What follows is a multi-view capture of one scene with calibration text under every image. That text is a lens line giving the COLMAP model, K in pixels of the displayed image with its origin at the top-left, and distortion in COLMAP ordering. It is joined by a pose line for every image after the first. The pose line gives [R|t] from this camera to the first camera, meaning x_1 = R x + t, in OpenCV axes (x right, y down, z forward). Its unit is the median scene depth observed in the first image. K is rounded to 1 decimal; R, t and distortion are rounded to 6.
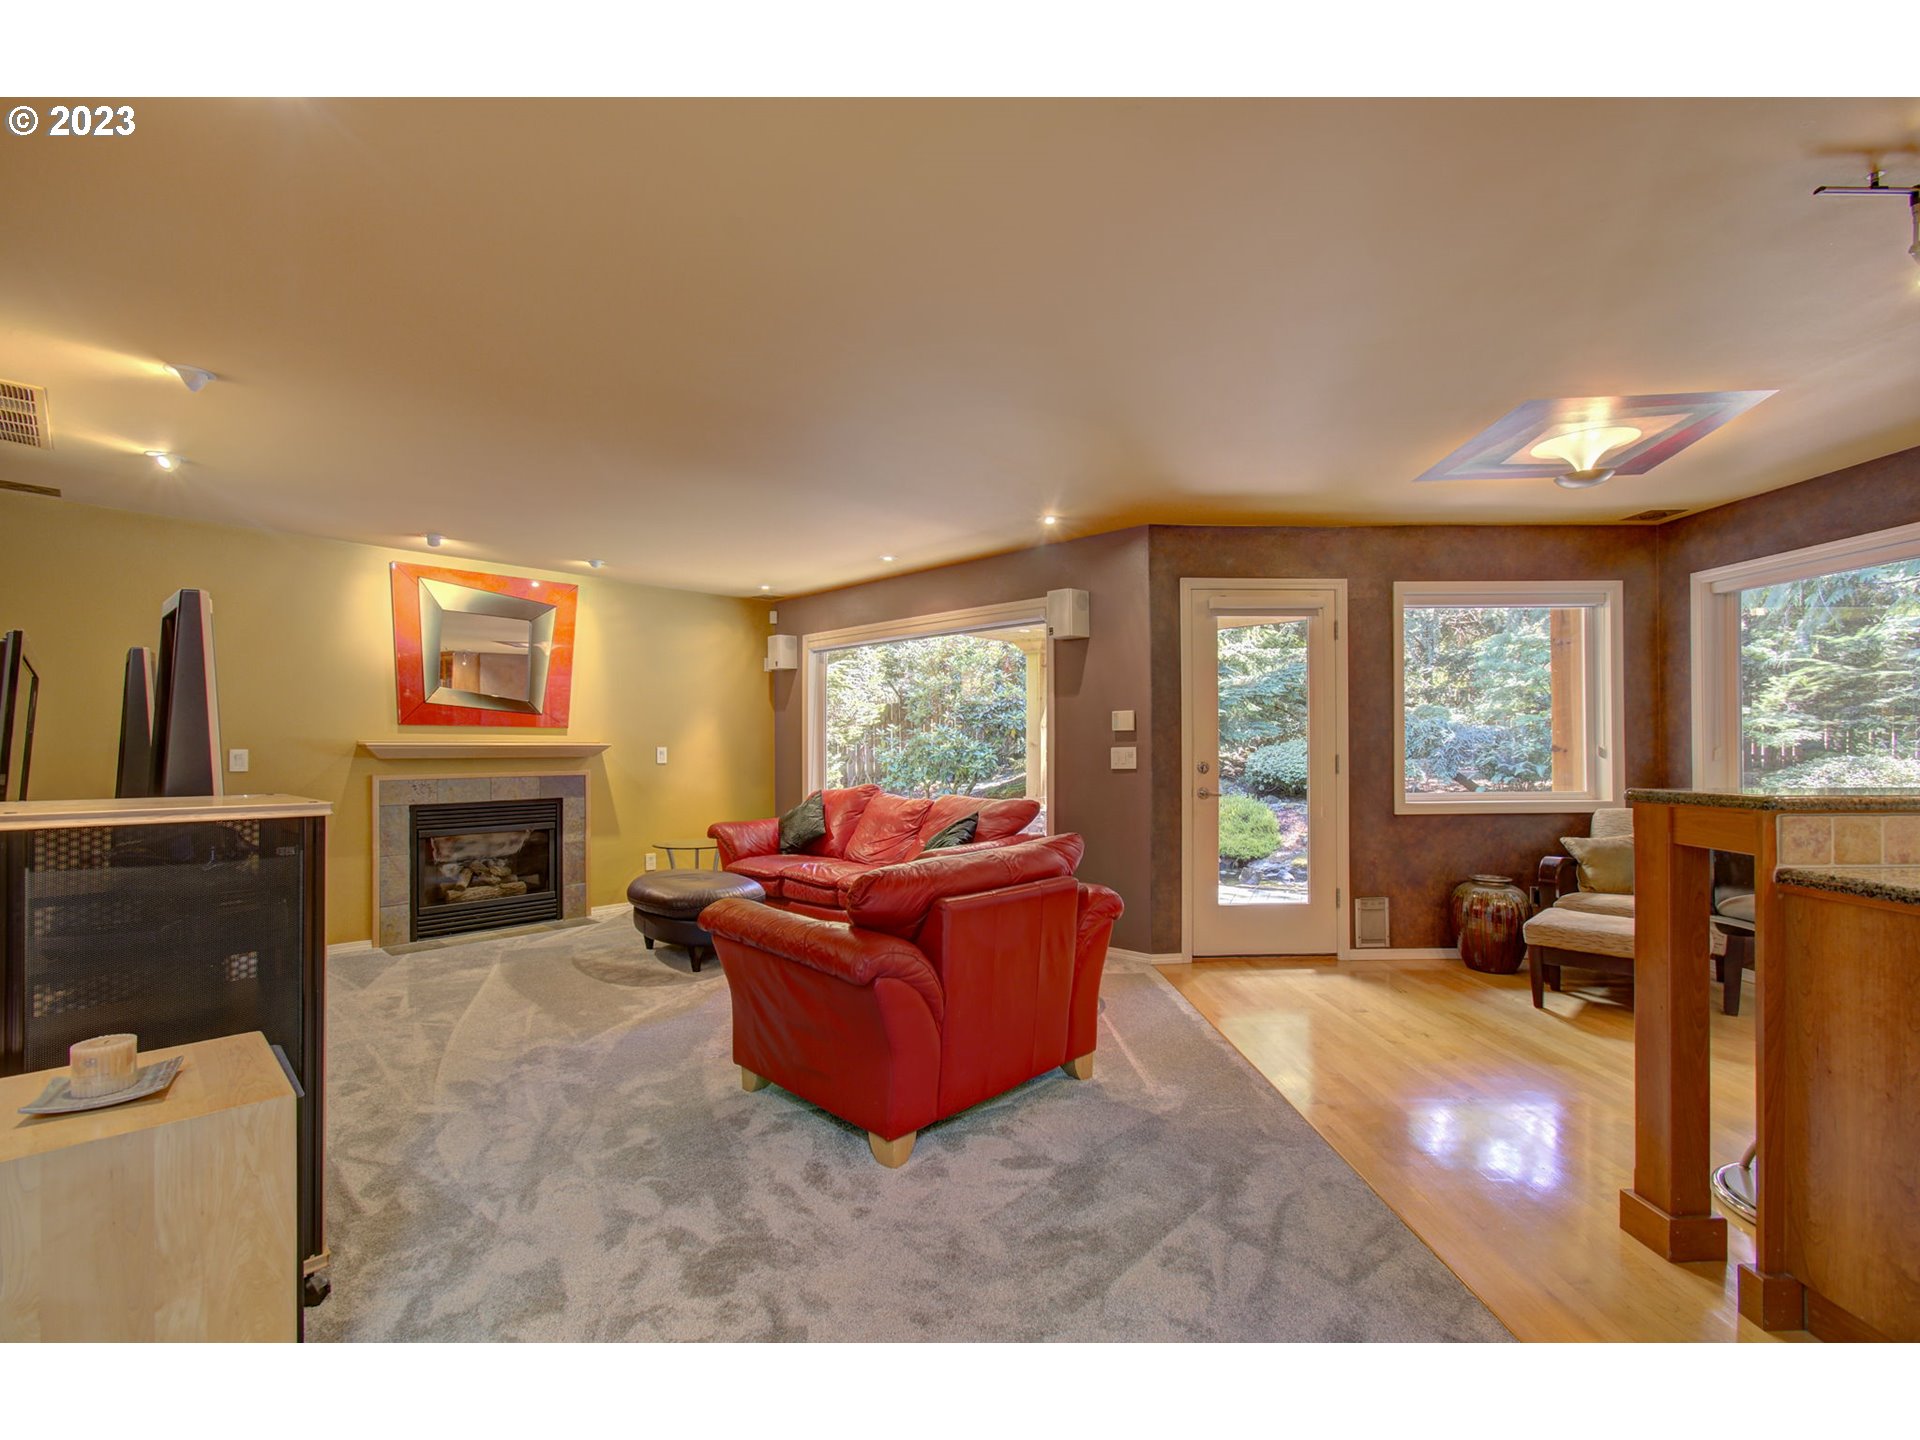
lens RADIAL K [[837.9, 0, 888.8], [0, 837.9, 749.8], [0, 0, 1]] dist [0.001007, 0.001626]
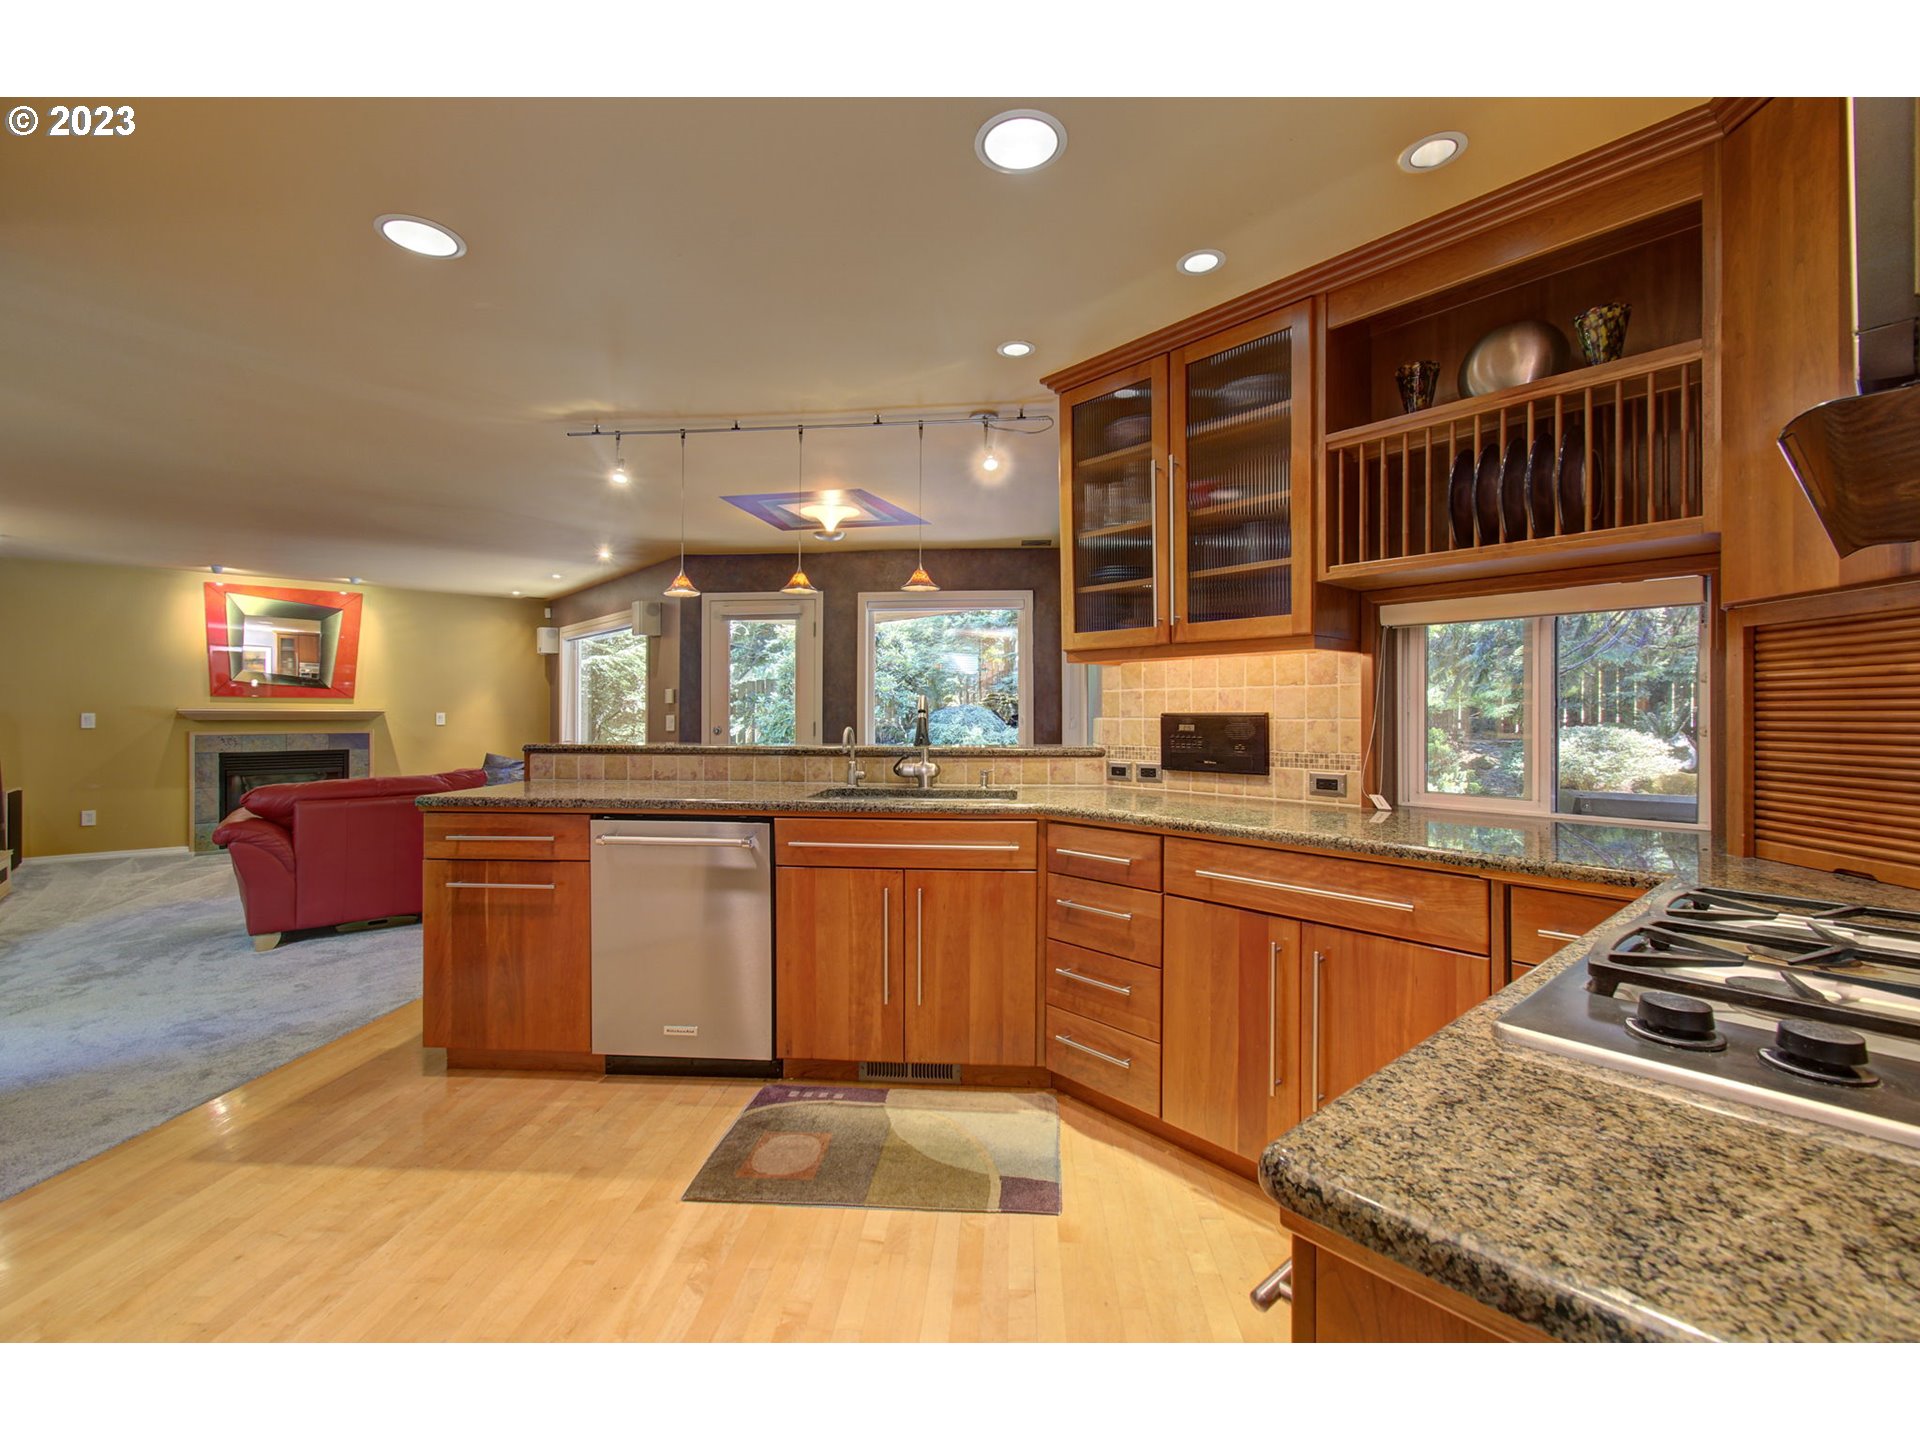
lens RADIAL K [[837.9, 0, 964.4], [0, 837.9, 717.0], [0, 0, 1]] dist [0.001007, 0.001626]
pose [[0.995417, 0.005427, -0.095471, 0.809005], [-0.005105, 0.999980, 0.003619, -0.006687], [0.095488, -0.003115, 0.995426, -0.293587]]
